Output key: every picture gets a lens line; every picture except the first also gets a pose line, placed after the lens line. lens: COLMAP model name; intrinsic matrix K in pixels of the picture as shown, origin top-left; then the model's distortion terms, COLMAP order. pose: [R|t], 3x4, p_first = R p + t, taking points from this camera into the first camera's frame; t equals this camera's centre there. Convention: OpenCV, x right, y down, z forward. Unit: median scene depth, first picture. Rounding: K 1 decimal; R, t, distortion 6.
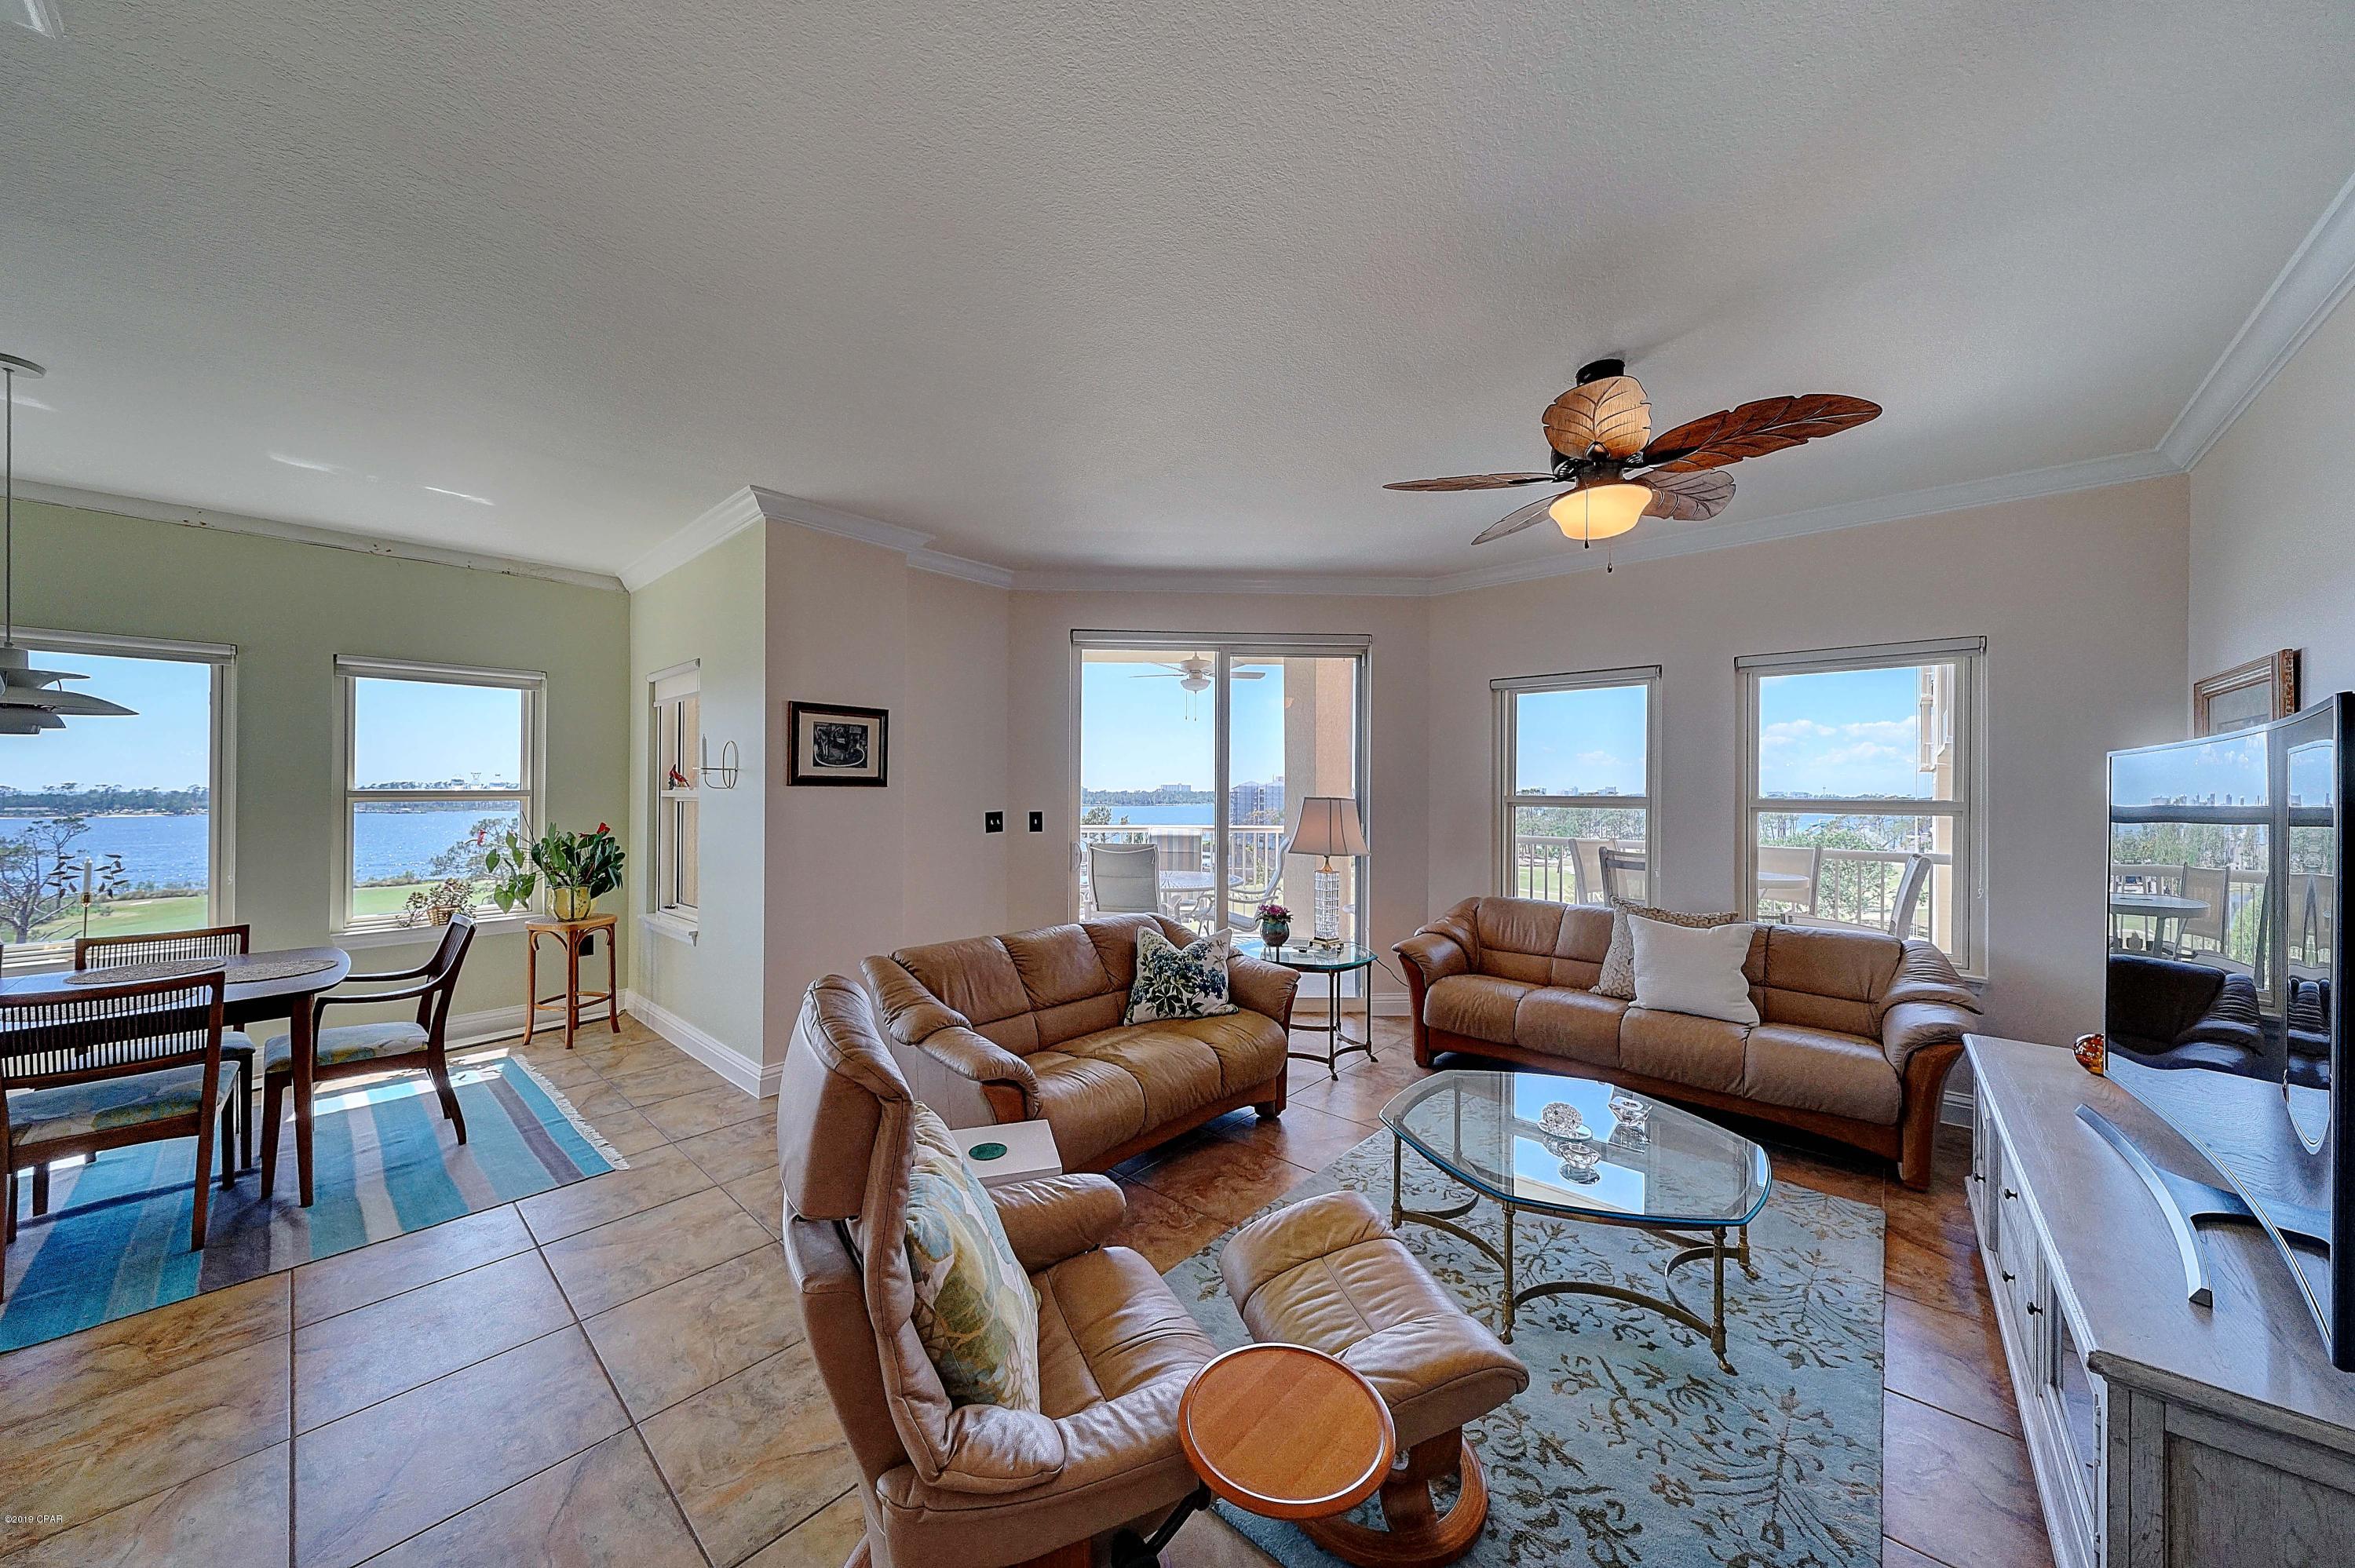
lens RADIAL K [[803.8, 0, 1169.7], [0, 803.8, 785.4], [0, 0, 1]] dist [0.005432, -0.000112]
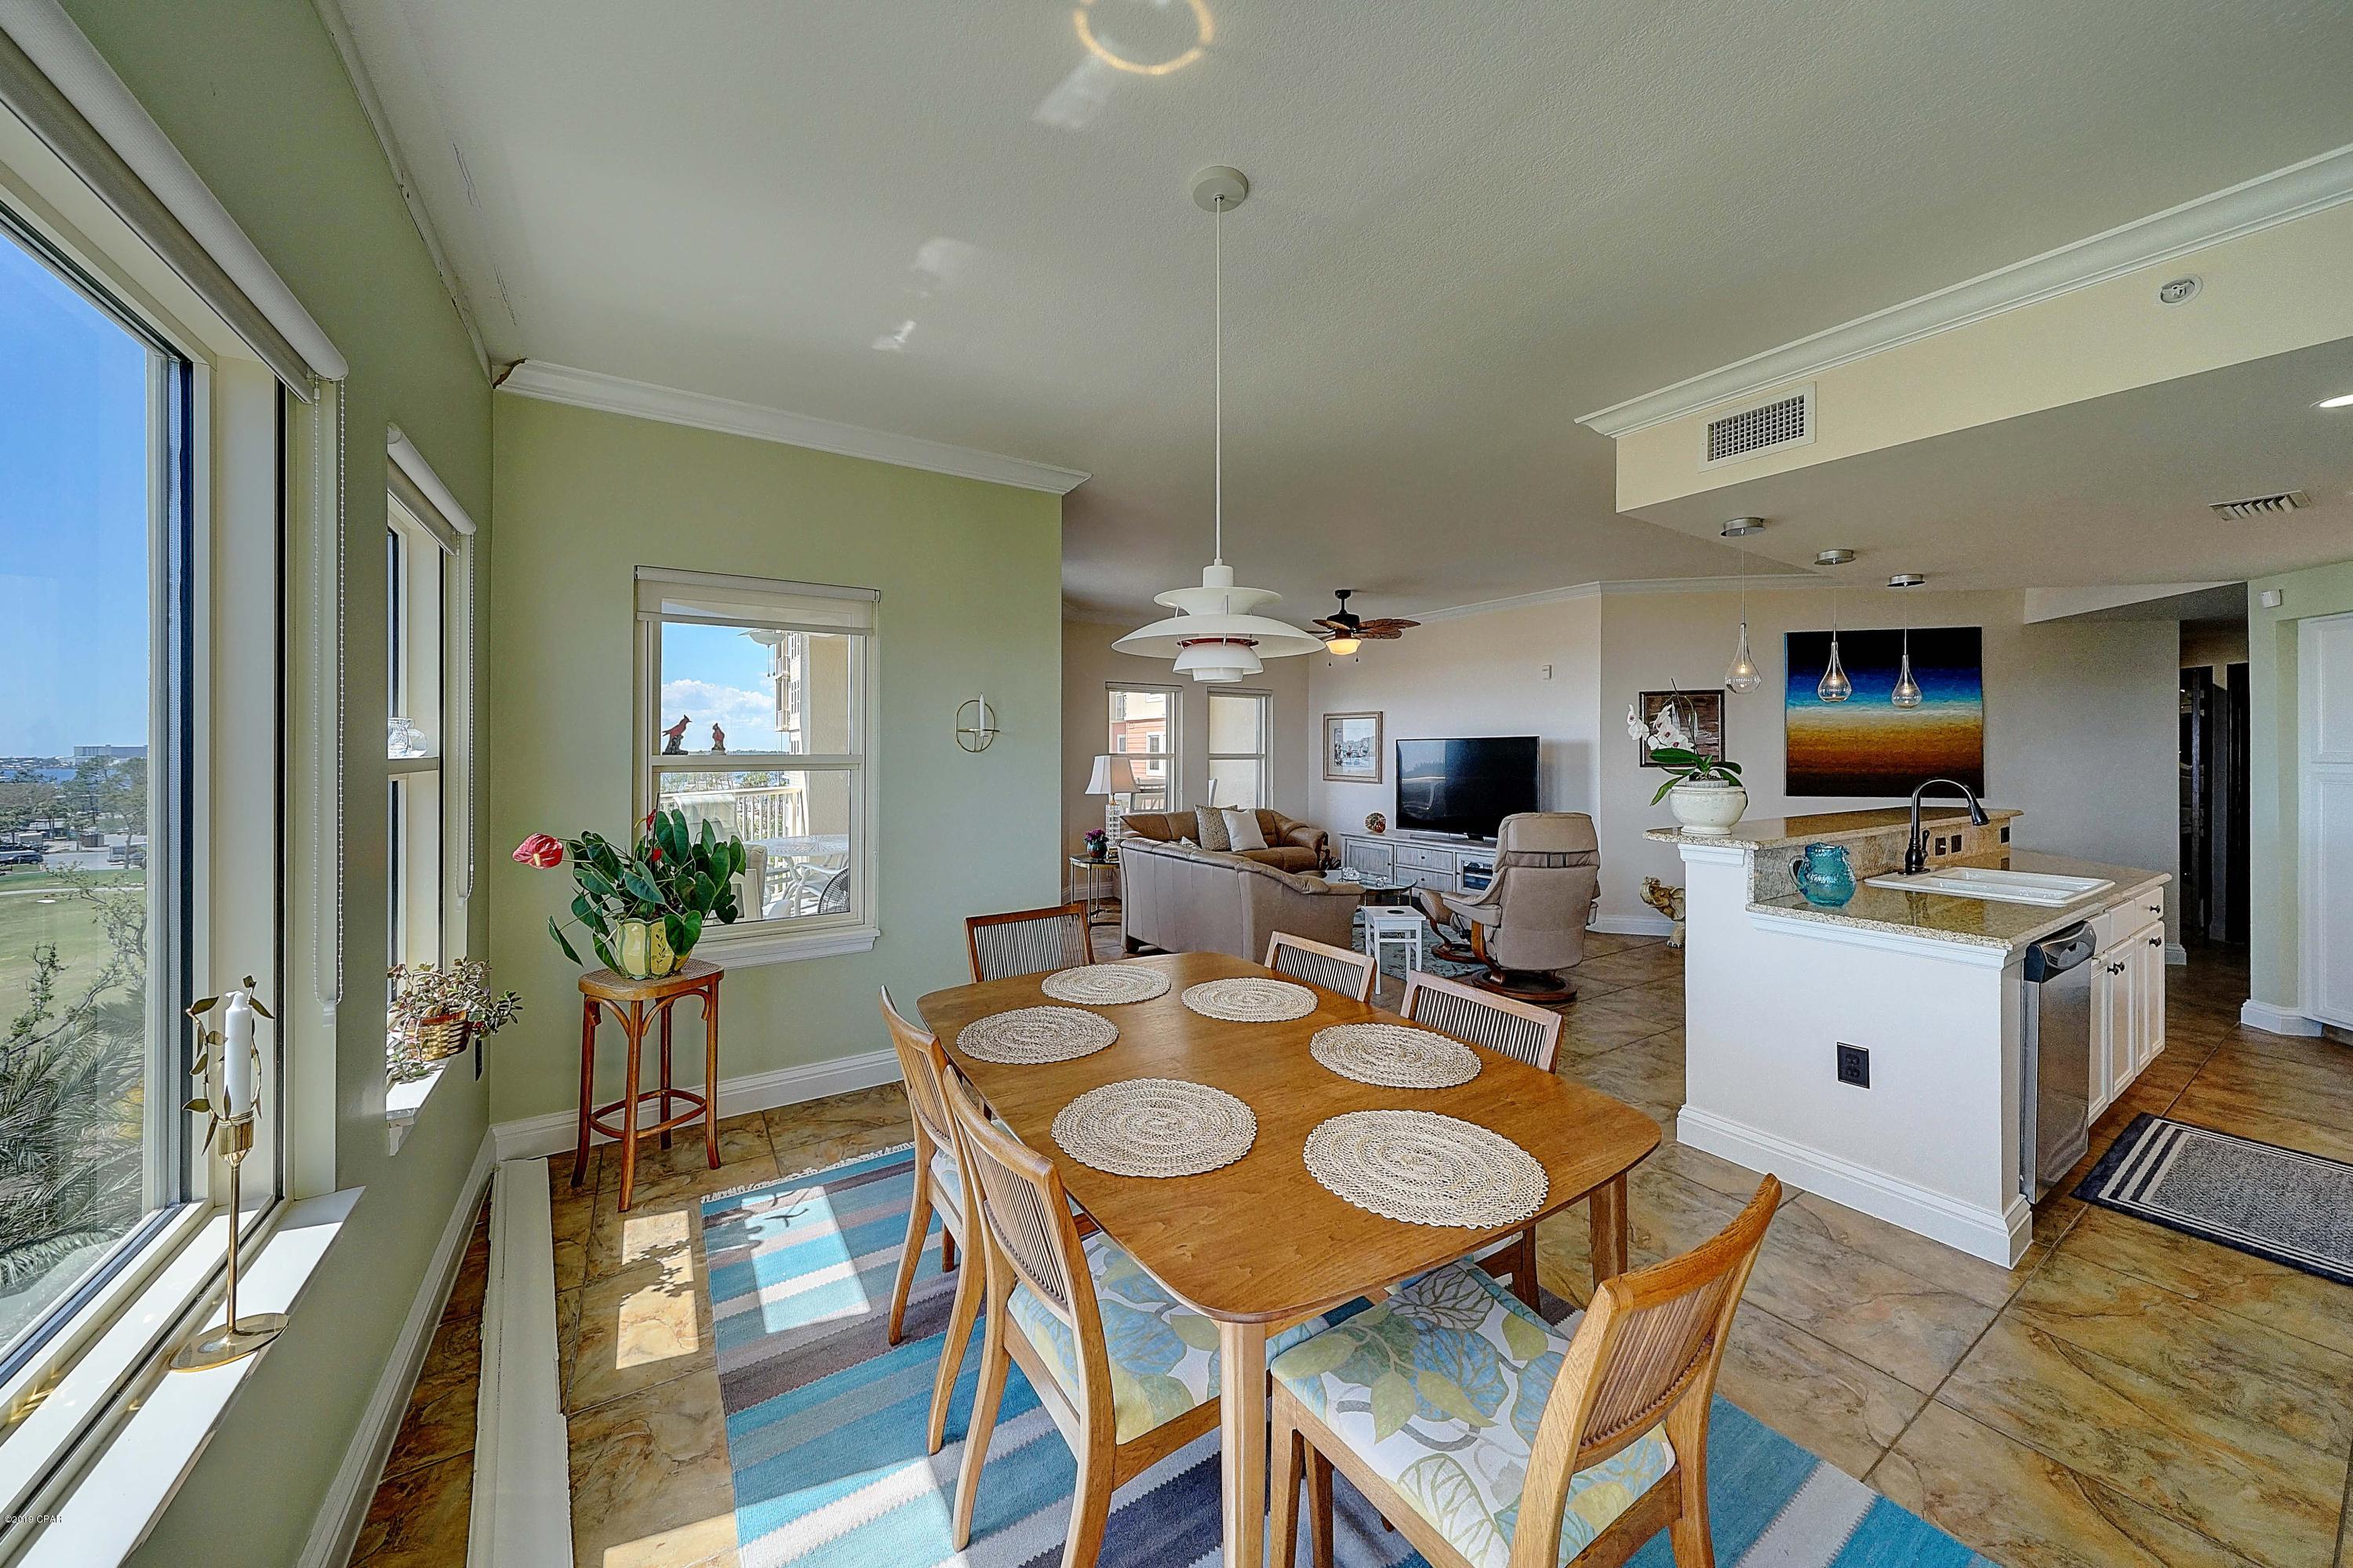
lens RADIAL K [[803.2, 0, 1168.6], [0, 803.2, 734.7], [0, 0, 1]] dist [0.005432, -0.000112]
pose [[0.258853, 0.014465, 0.965808, -1.309894], [-0.007649, 0.999887, -0.012925, -0.004753], [-0.965886, -0.004042, 0.258934, 0.518025]]
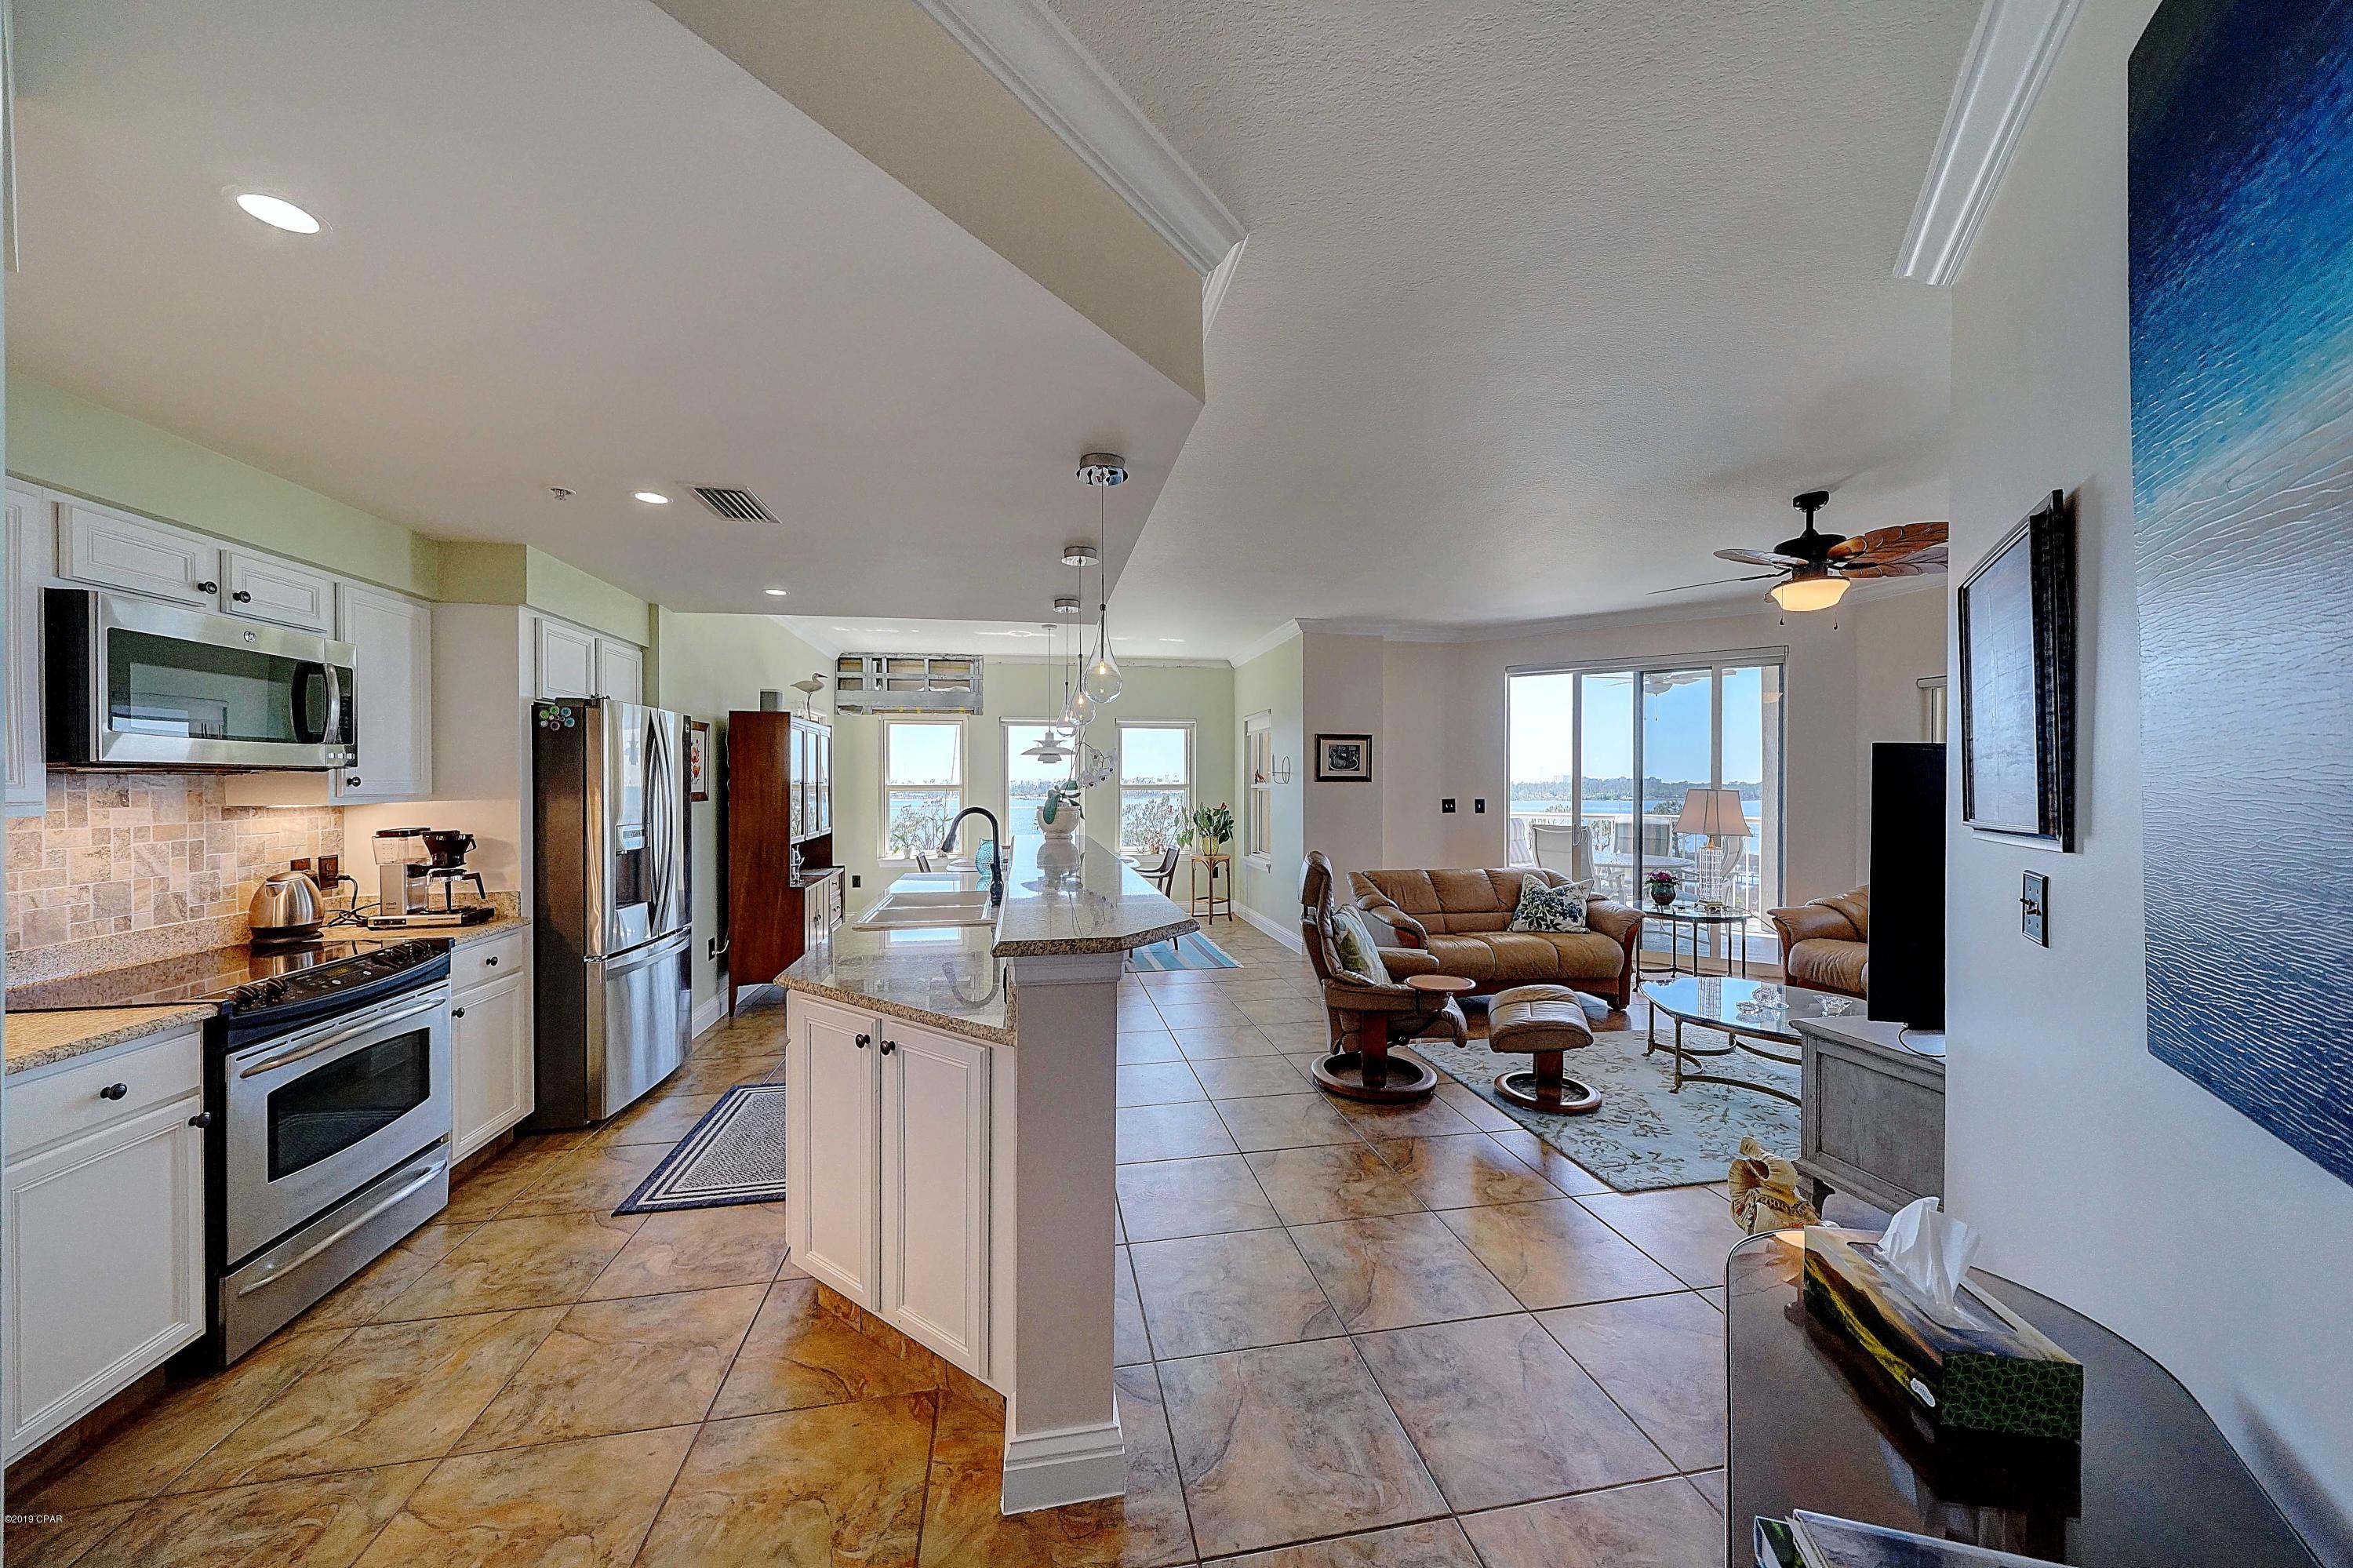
lens RADIAL K [[803.2, 0, 1153.7], [0, 803.2, 780.2], [0, 0, 1]] dist [0.005432, -0.000112]
pose [[0.785895, -0.004760, -0.618342, 0.300537], [0.006396, 0.999979, 0.000432, -0.005203], [0.618327, -0.004294, 0.785909, -0.538210]]
